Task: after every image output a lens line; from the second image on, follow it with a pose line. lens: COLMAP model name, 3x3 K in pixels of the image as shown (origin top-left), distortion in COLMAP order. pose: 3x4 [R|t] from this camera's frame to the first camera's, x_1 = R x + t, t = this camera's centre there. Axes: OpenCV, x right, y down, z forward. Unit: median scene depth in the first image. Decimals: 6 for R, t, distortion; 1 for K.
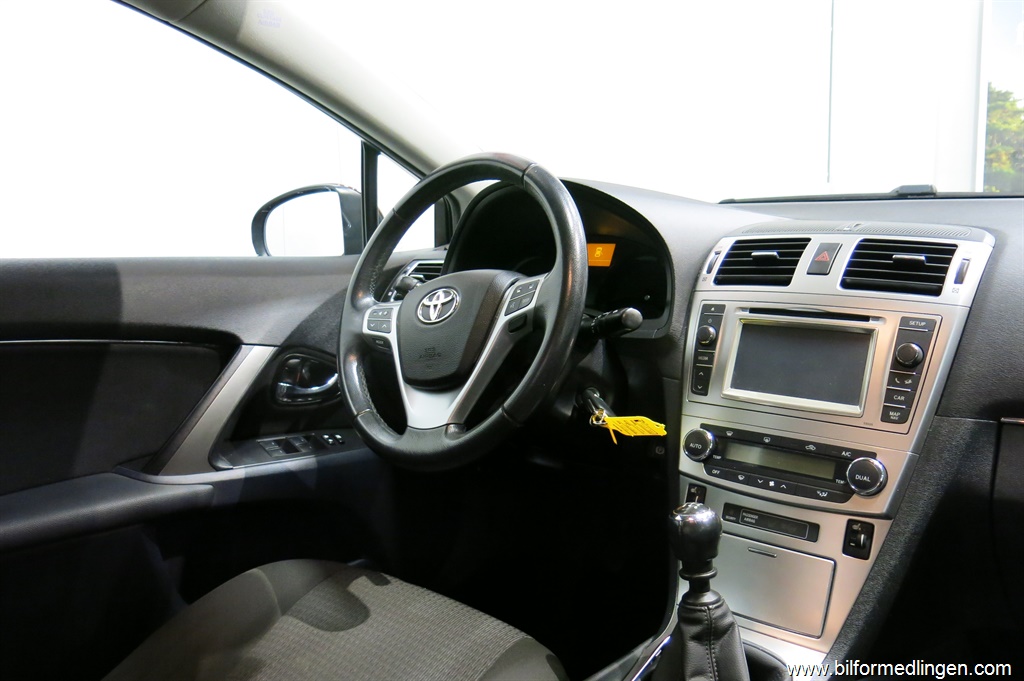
lens RADIAL K [[858.5, 0, 512.1], [0, 858.5, 341.1], [0, 0, 1]] dist [-0.000619, 0.000130]
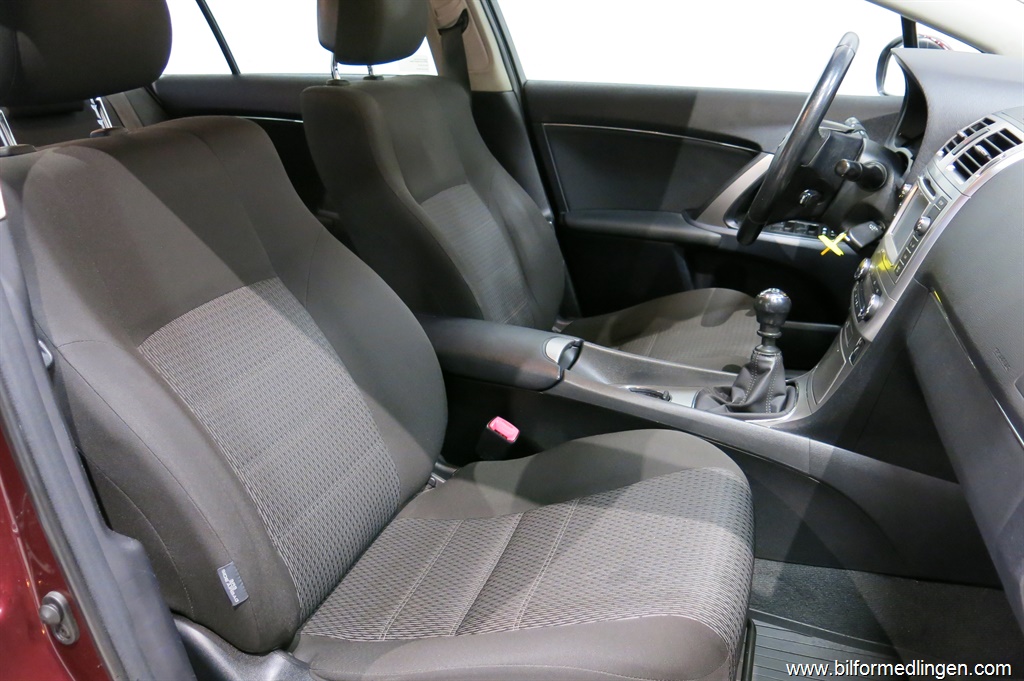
lens RADIAL K [[858.5, 0, 511.8], [0, 858.5, 340.3], [0, 0, 1]] dist [-0.000619, 0.000130]
pose [[0.406695, 0.327909, -0.852687, 0.988567], [-0.118816, 0.944421, 0.306516, -0.100950], [0.905804, -0.023346, 0.423052, -0.057313]]
